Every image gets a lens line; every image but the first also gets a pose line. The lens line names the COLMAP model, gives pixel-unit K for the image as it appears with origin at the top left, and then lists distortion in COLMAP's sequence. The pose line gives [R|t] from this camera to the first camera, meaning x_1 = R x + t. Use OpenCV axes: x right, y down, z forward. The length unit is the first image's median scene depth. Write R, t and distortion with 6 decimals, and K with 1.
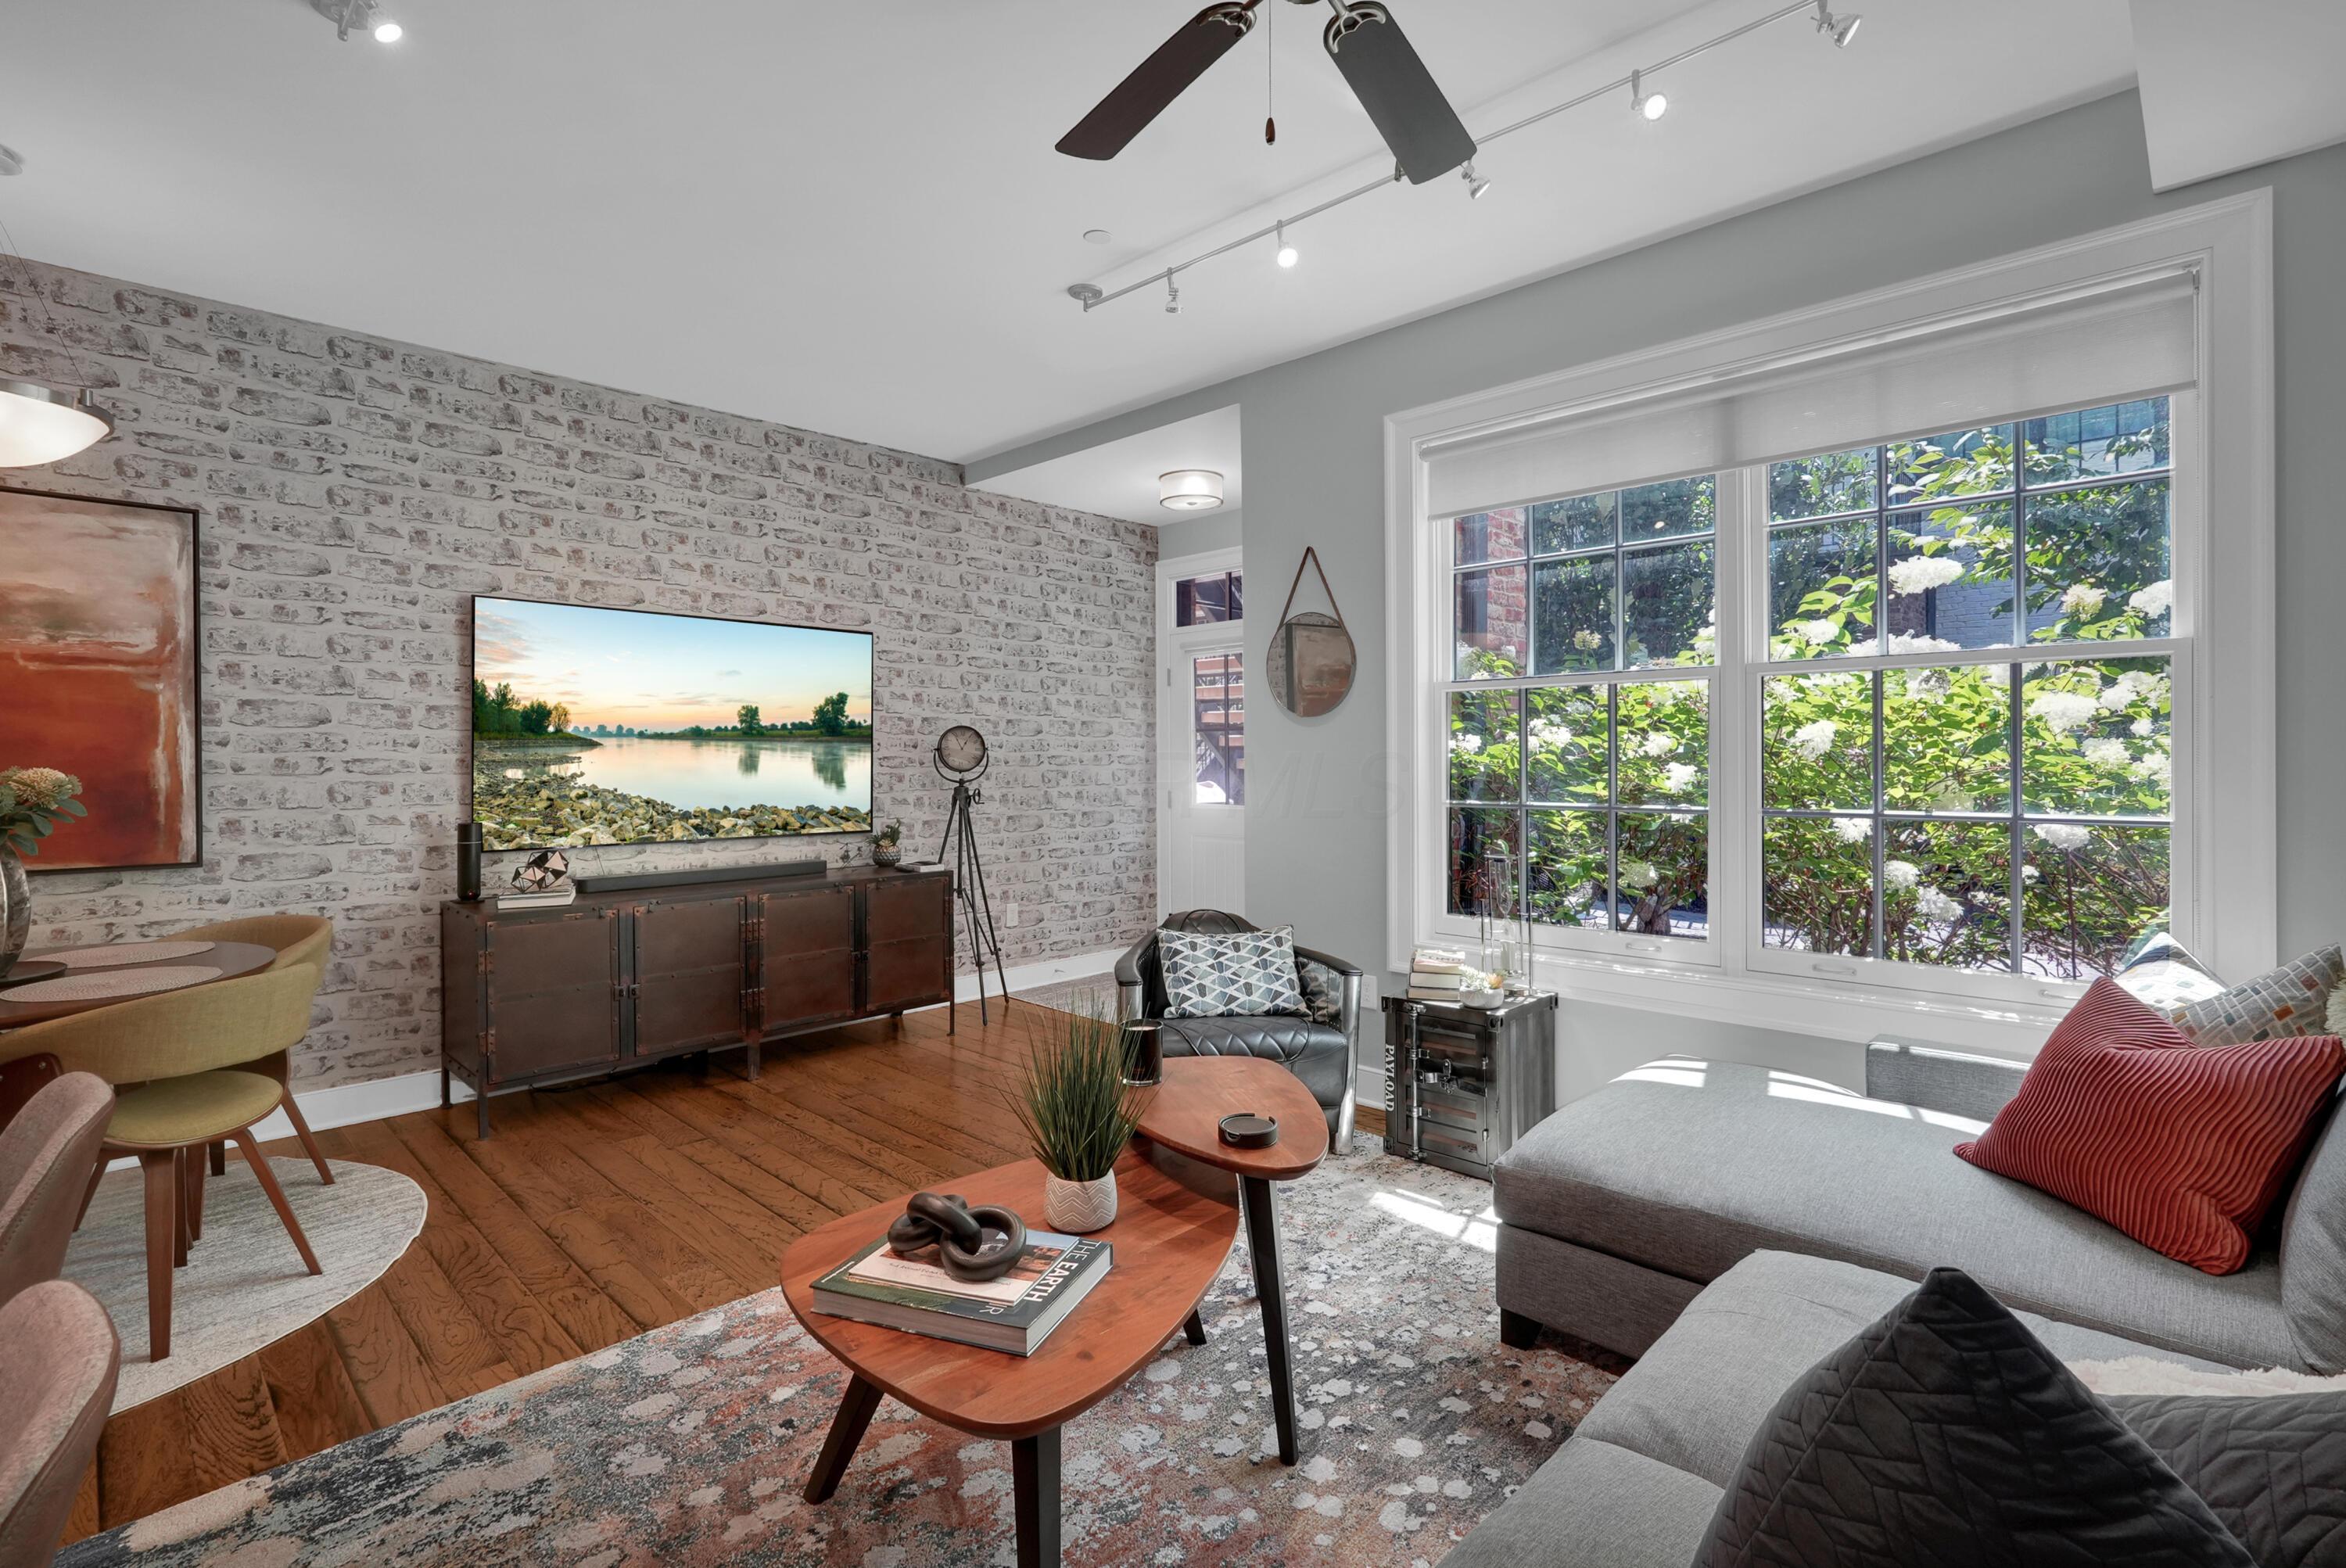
lens RADIAL K [[1095.4, 0, 1175.2], [0, 1095.4, 764.1], [0, 0, 1]] dist [-0.002870, 0.004948]
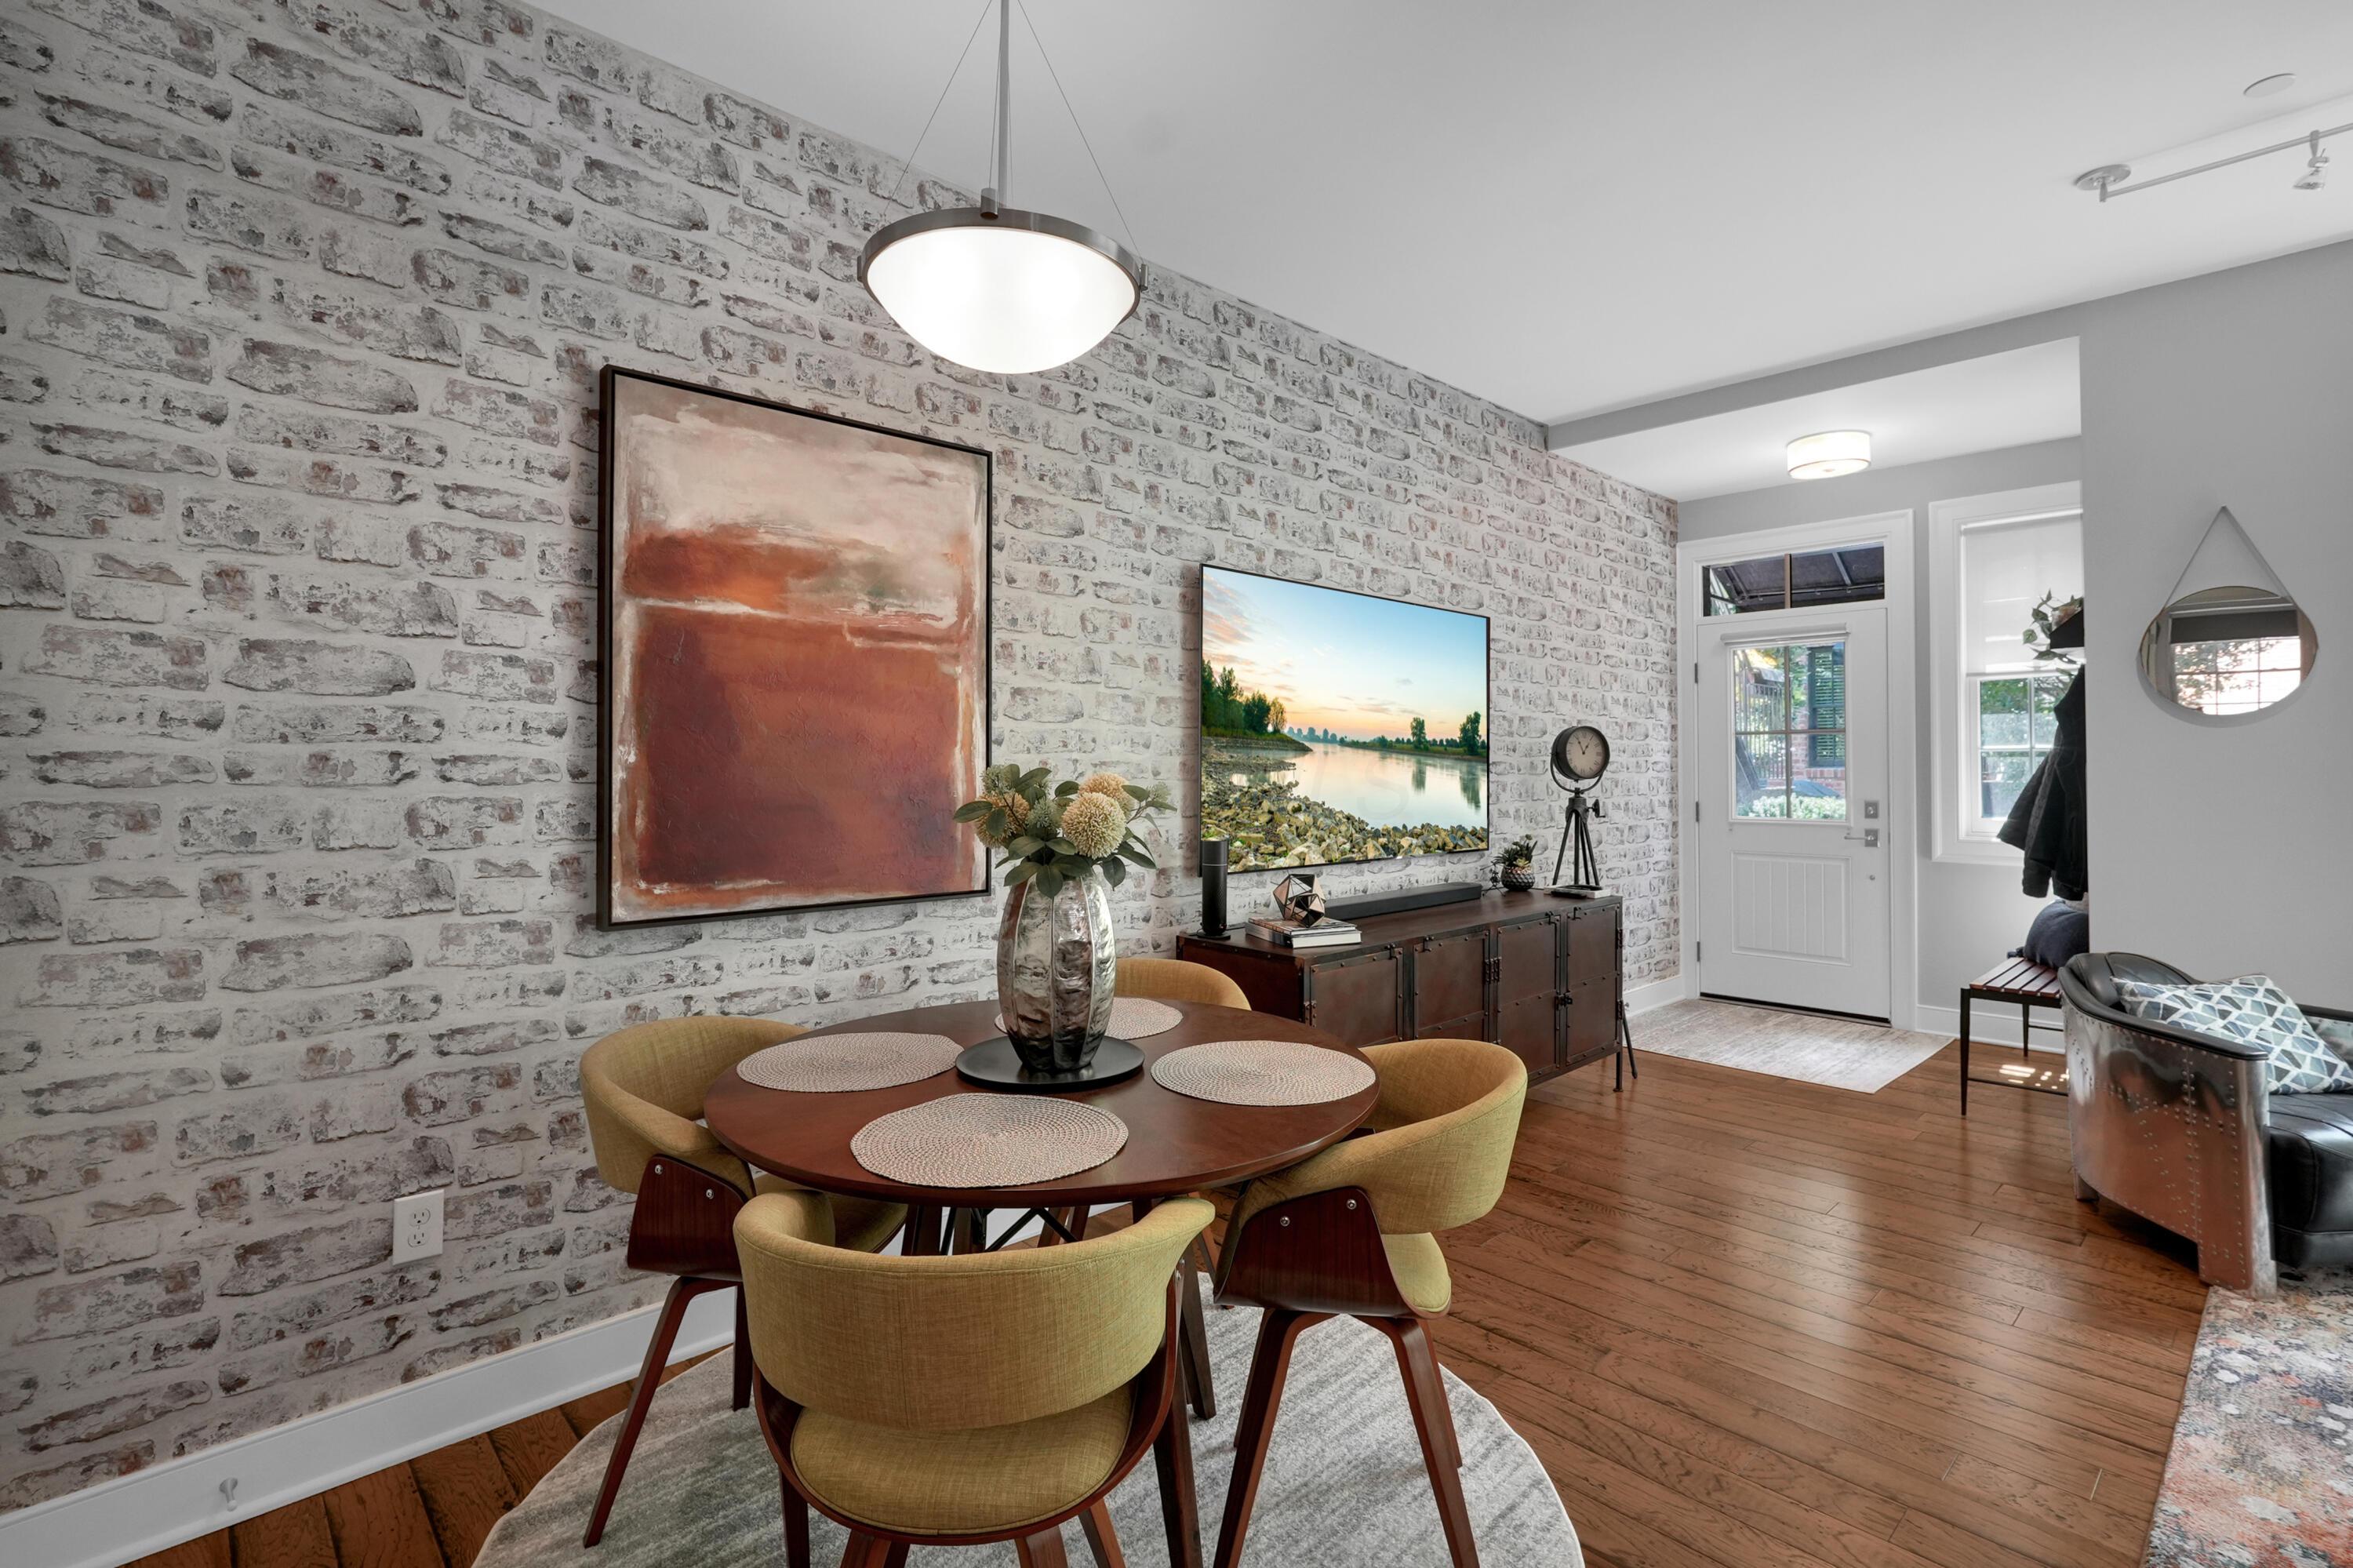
lens RADIAL K [[1101.2, 0, 1196.7], [0, 1101.2, 755.9], [0, 0, 1]] dist [-0.004144, 0.000752]
pose [[0.999700, 0.004058, -0.024173, -0.655250], [-0.004396, 0.999893, -0.013949, 0.002230], [0.024114, 0.014051, 0.999610, 0.179418]]
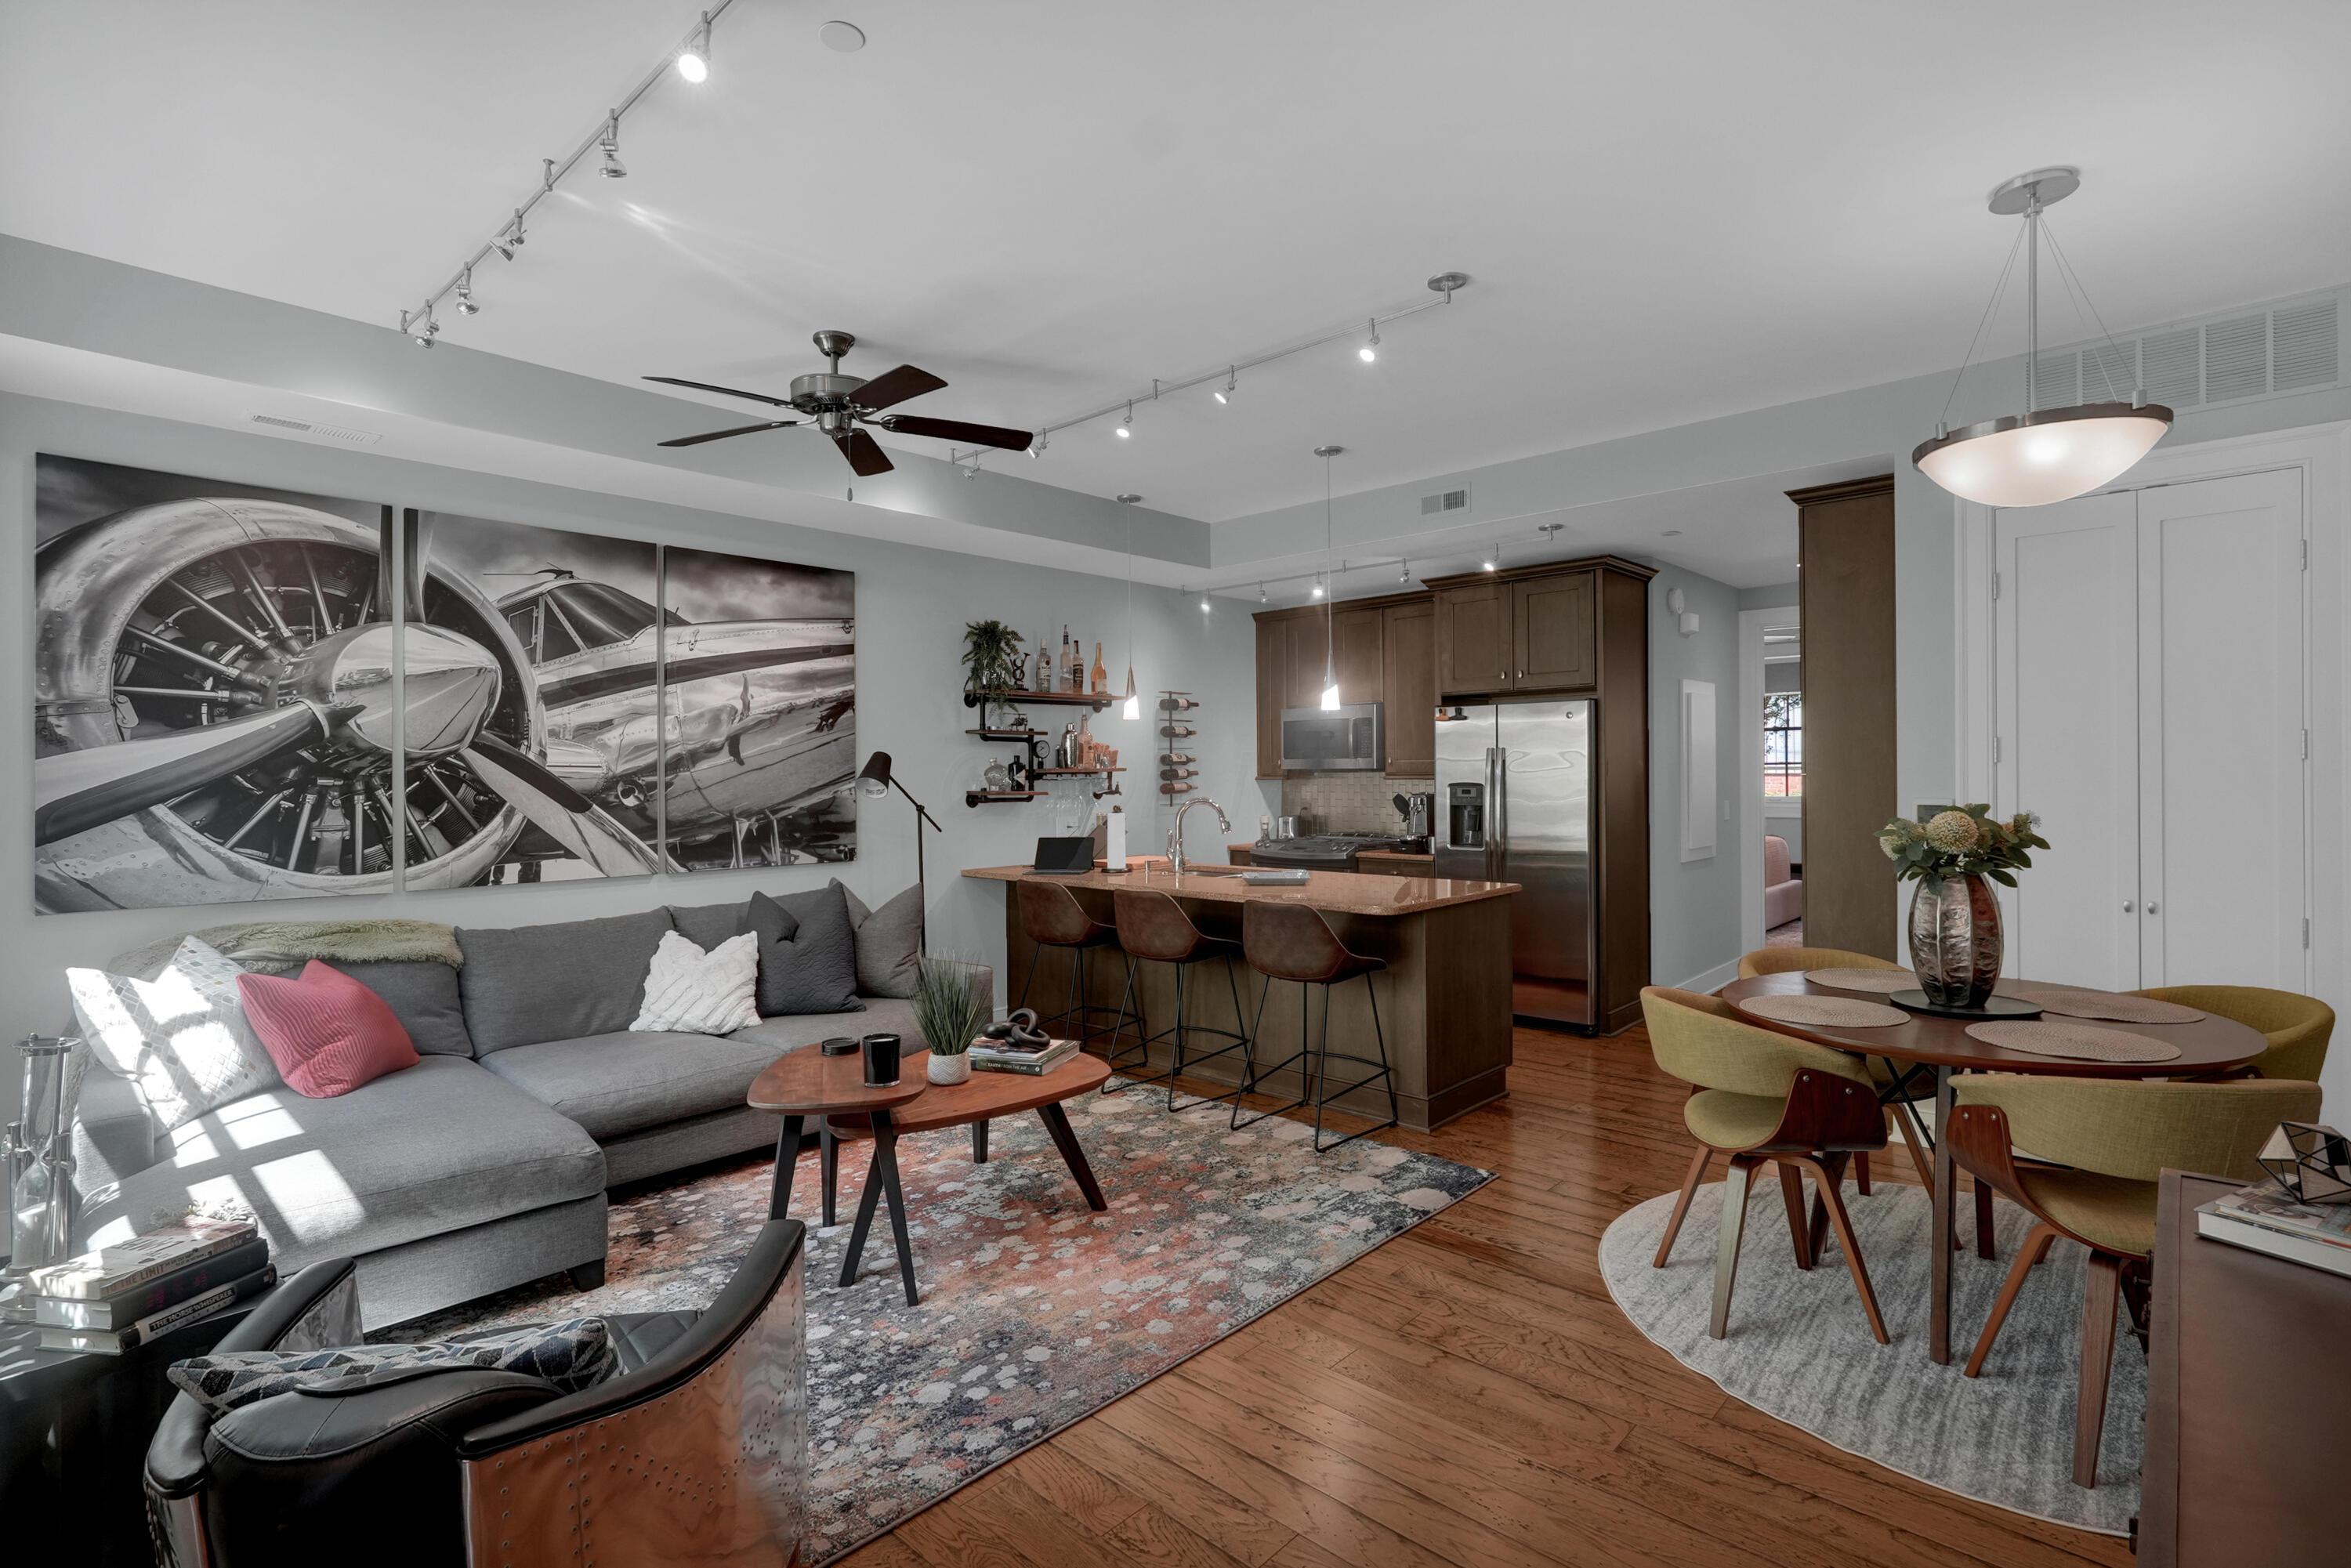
lens RADIAL K [[1100.2, 0, 1195.6], [0, 1100.2, 756.0], [0, 0, 1]] dist [-0.004144, 0.000752]
pose [[-0.998958, 0.014321, -0.043339, -0.199669], [0.014569, 0.999879, -0.005417, -0.037759], [0.043256, -0.006043, -0.999046, 1.367335]]
